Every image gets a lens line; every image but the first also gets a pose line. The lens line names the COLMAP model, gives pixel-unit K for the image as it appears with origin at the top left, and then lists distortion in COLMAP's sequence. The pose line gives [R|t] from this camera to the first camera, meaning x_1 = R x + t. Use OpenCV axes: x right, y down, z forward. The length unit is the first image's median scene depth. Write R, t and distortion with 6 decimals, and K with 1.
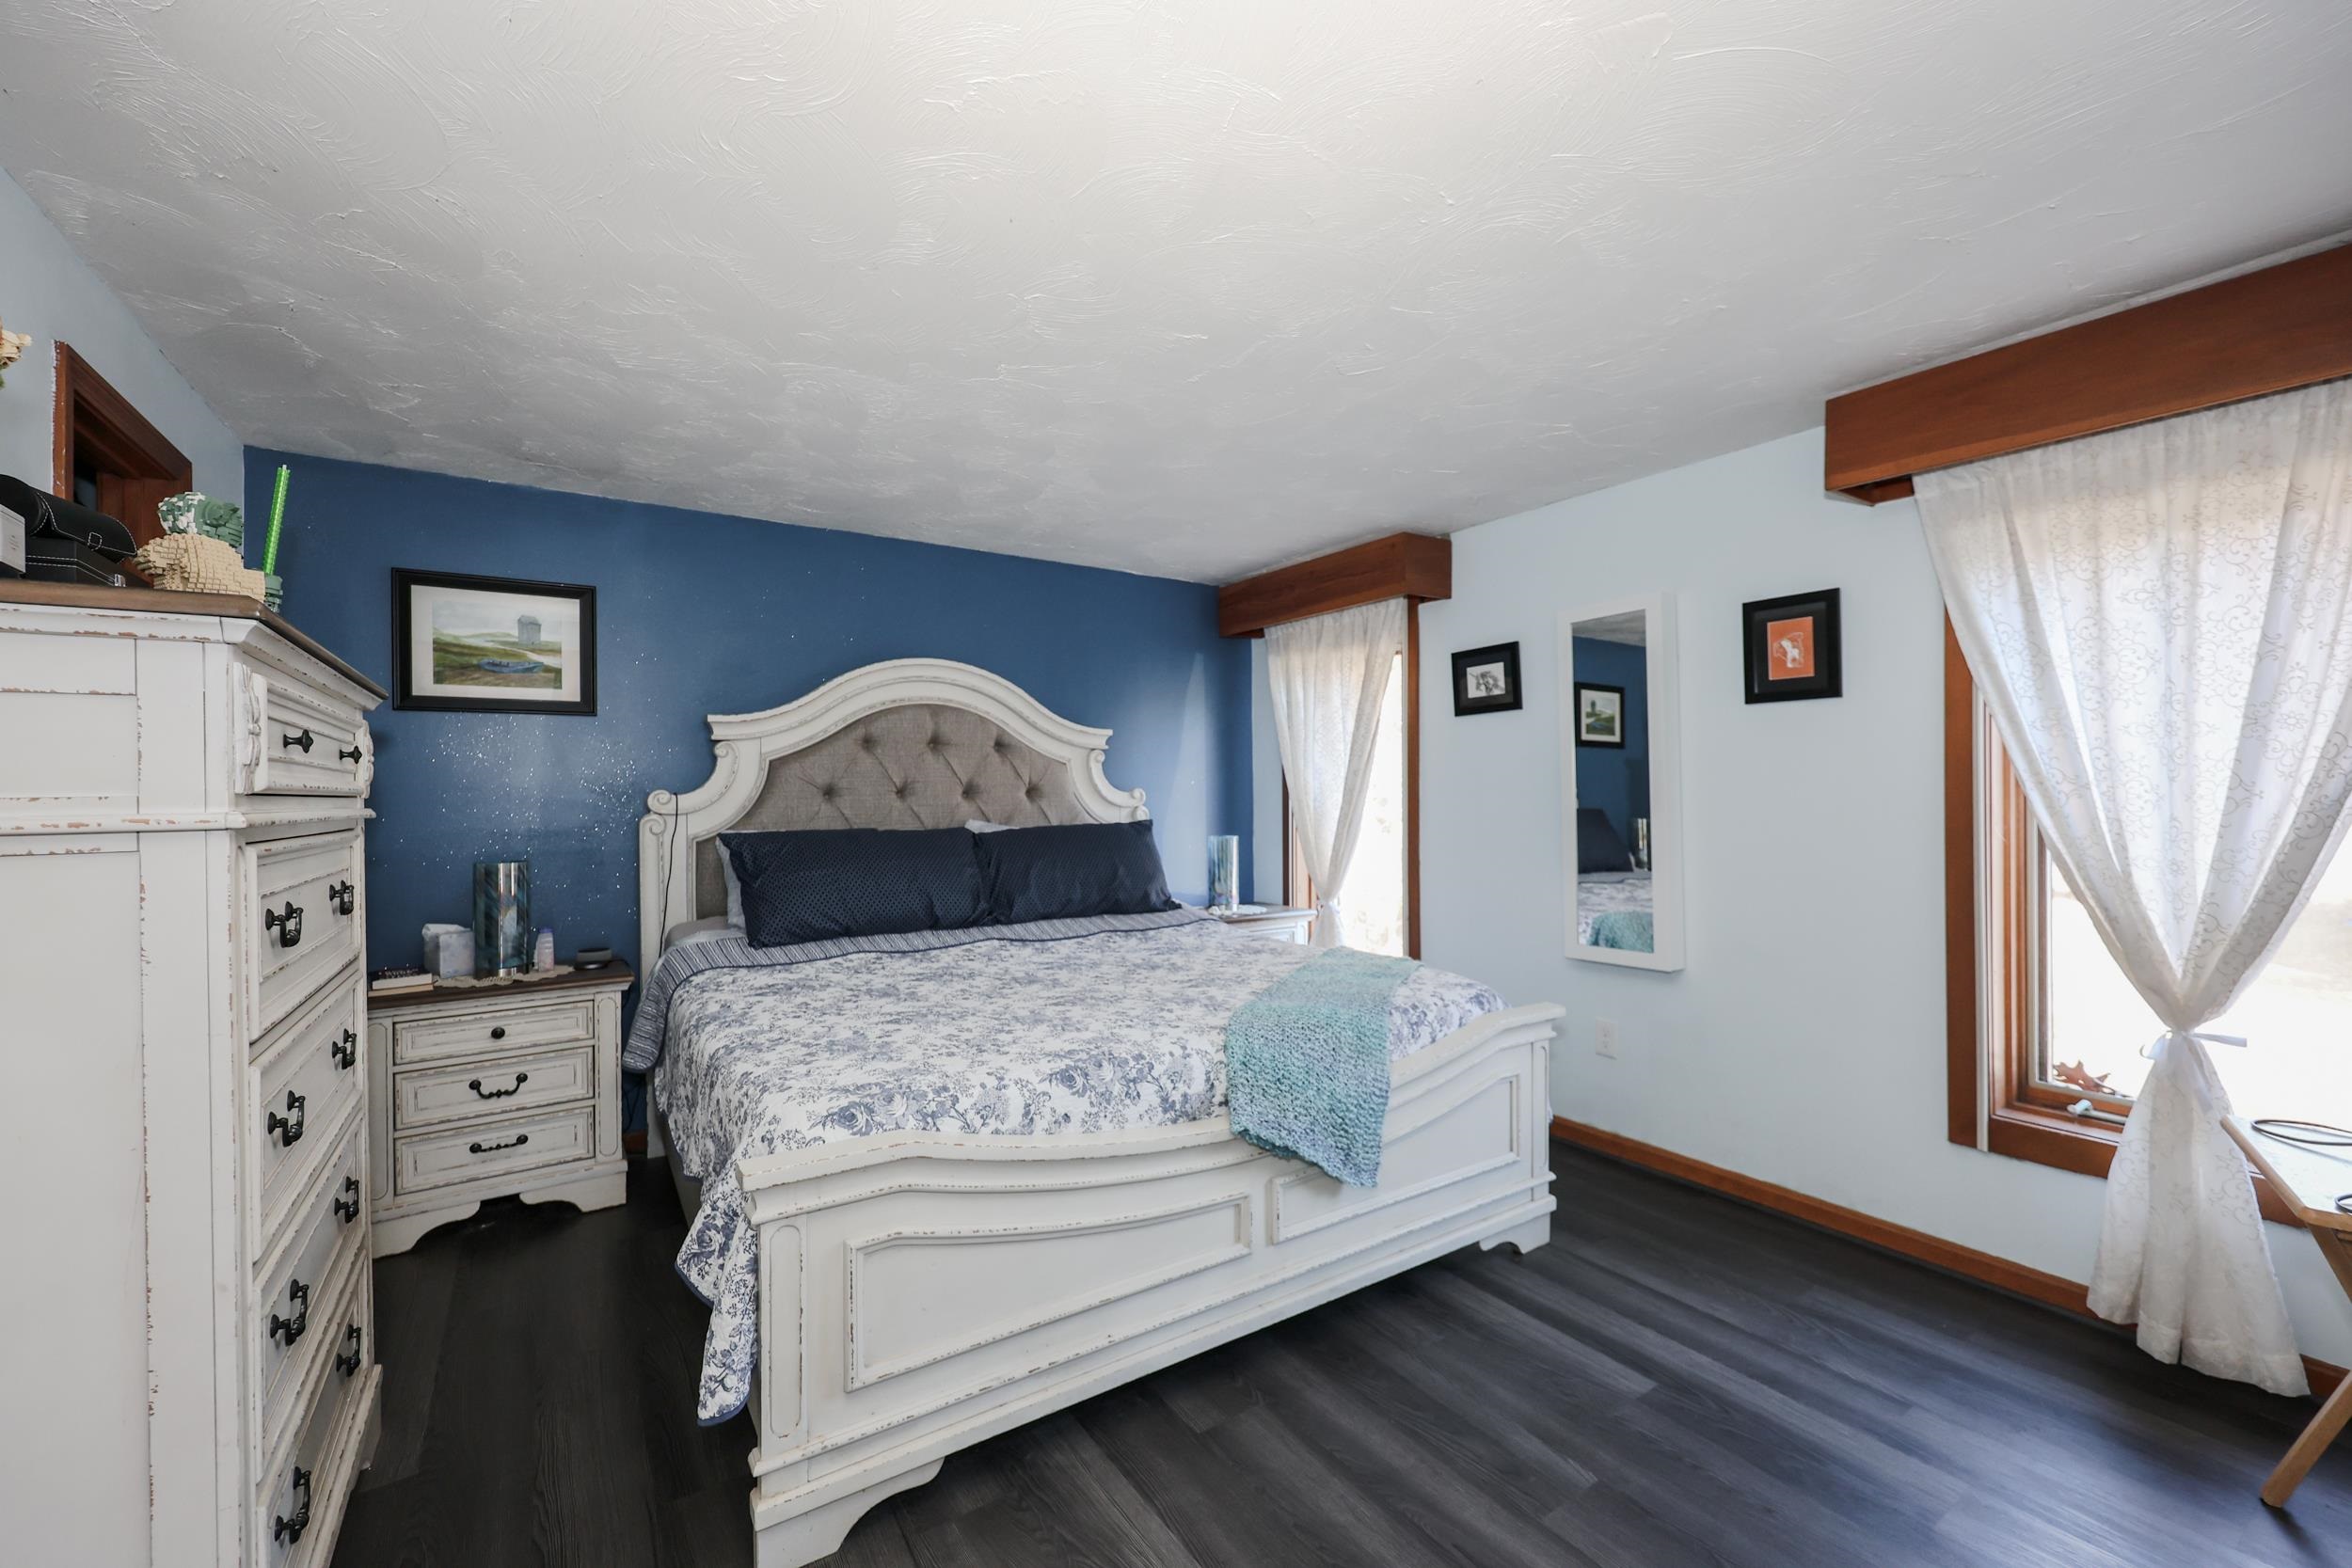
lens RADIAL K [[943.8, 0, 1172.6], [0, 943.8, 789.7], [0, 0, 1]] dist [-0.001726, -0.000188]
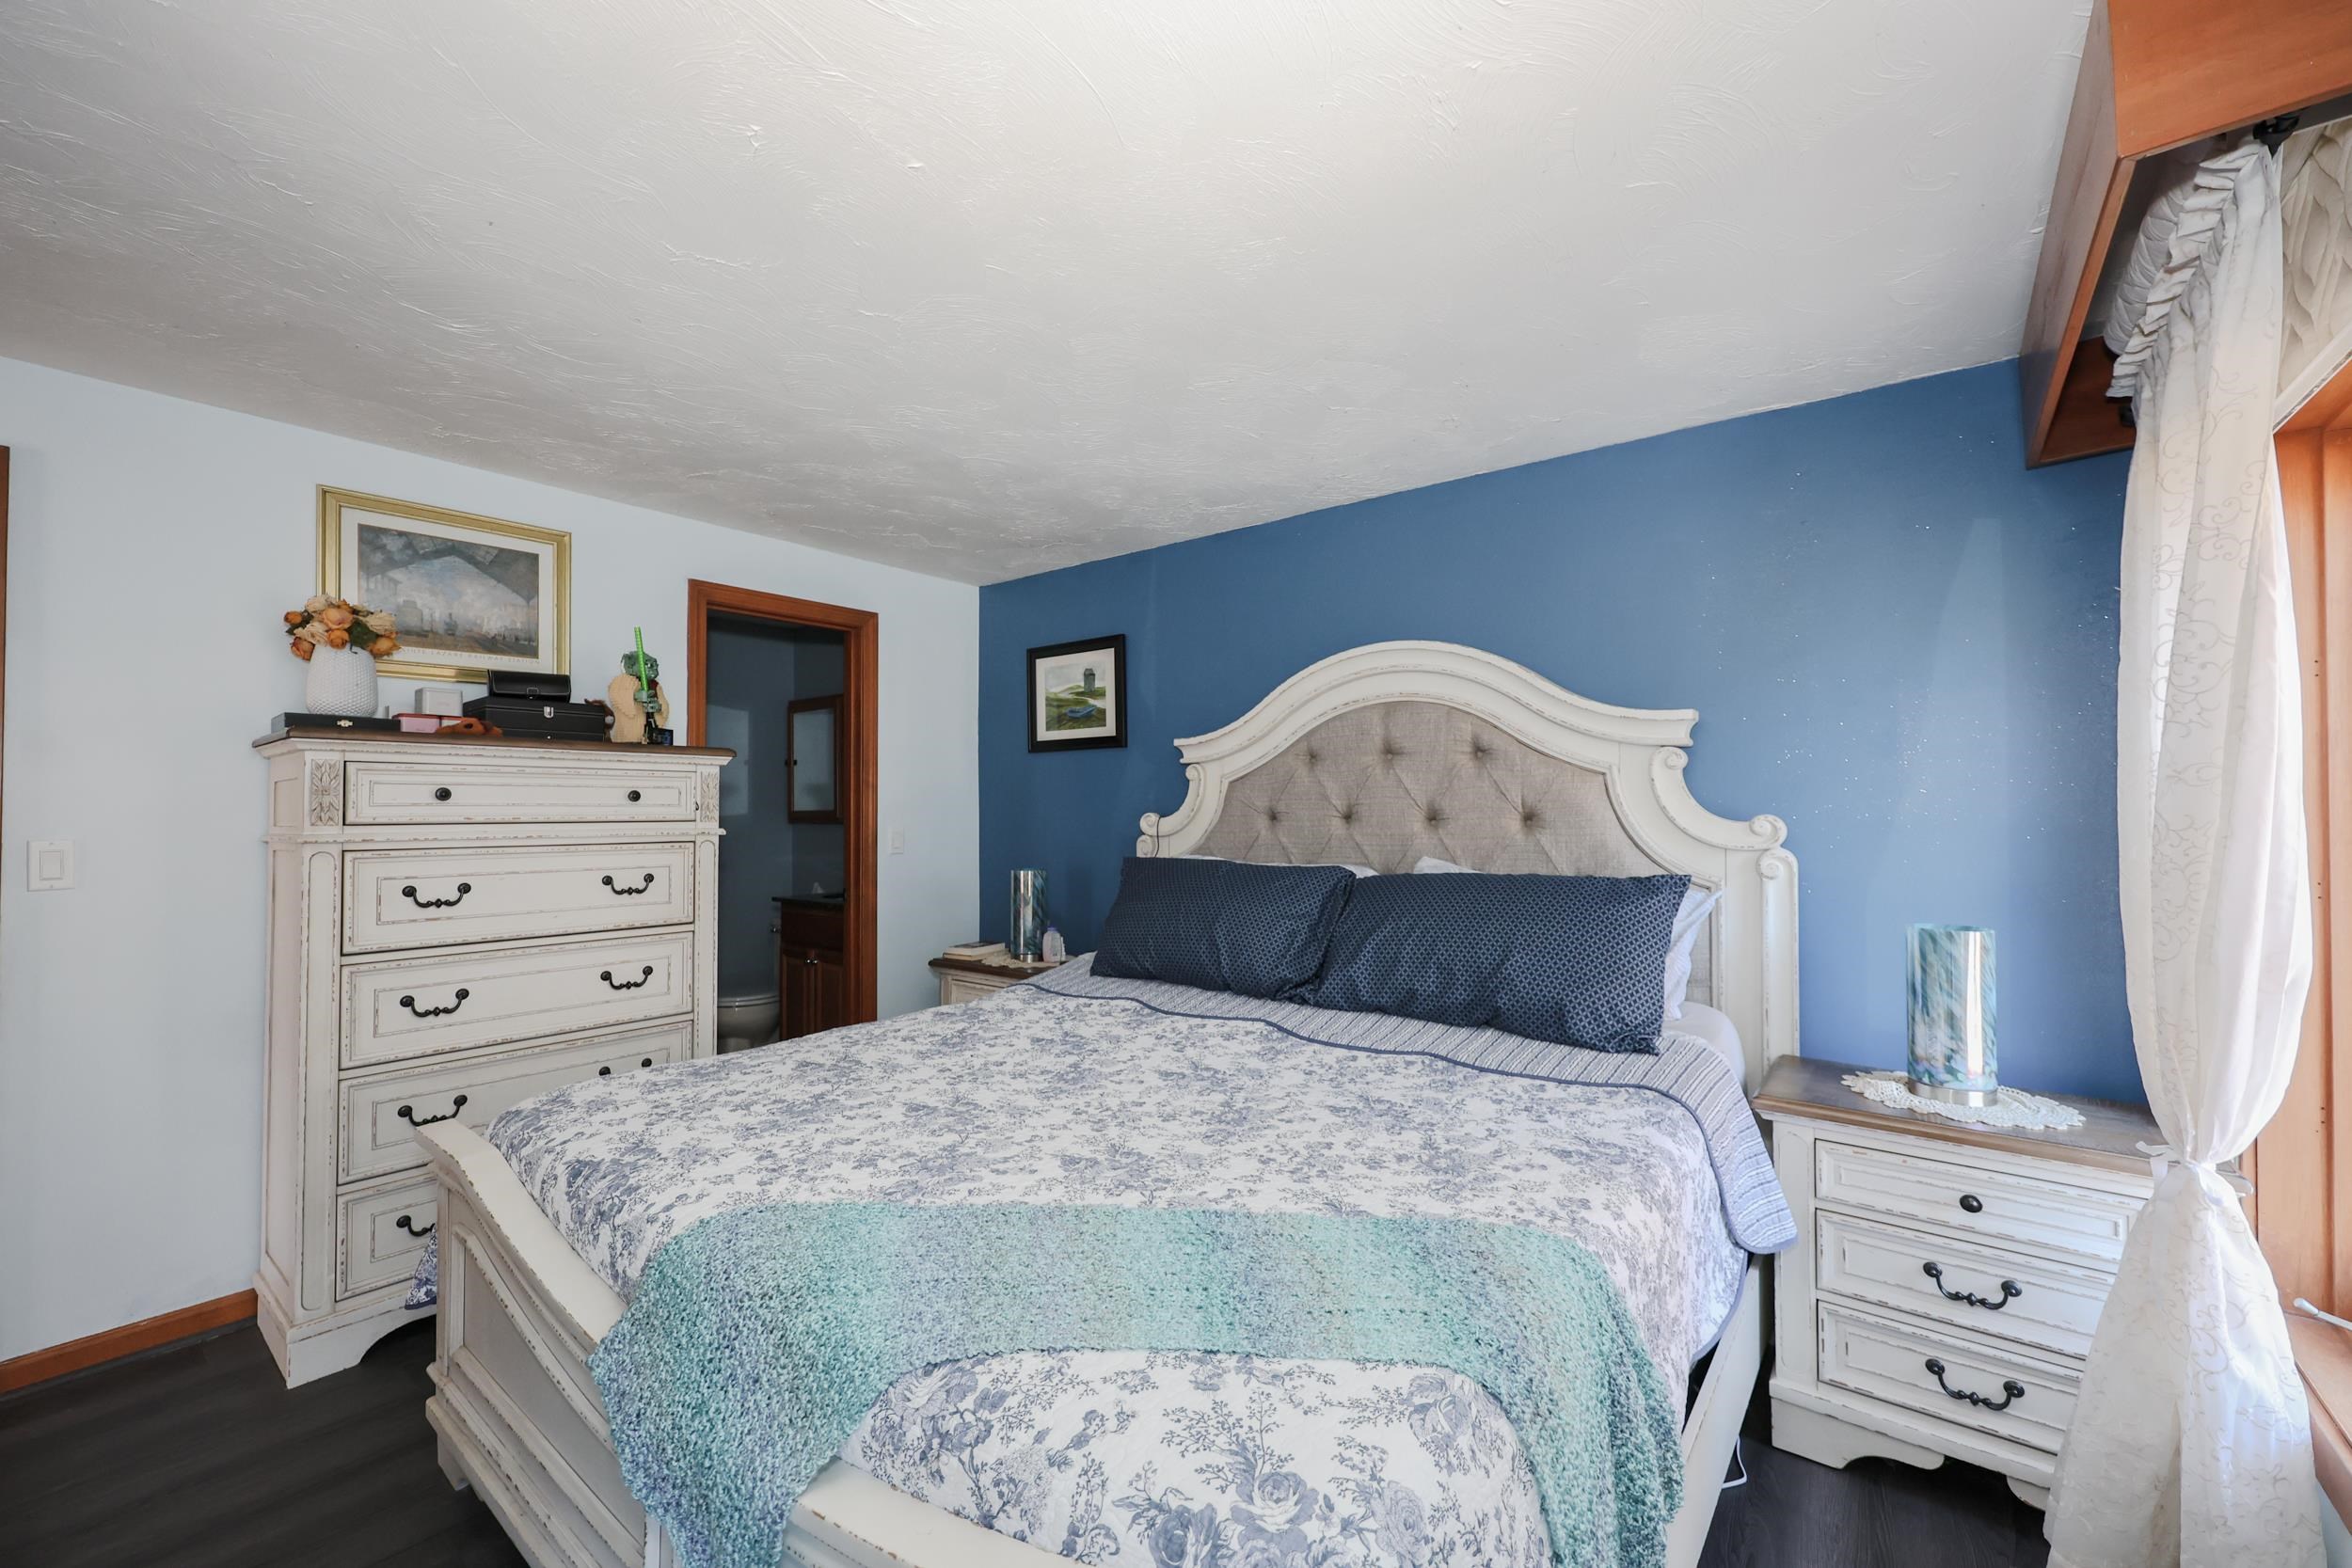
lens RADIAL K [[943.8, 0, 1196.9], [0, 943.8, 803.3], [0, 0, 1]] dist [-0.001726, -0.000188]
pose [[0.314998, -0.000033, -0.949092, 0.438934], [0.001877, 0.999998, 0.000588, -0.010399], [0.949091, -0.001967, 0.314997, 0.648616]]
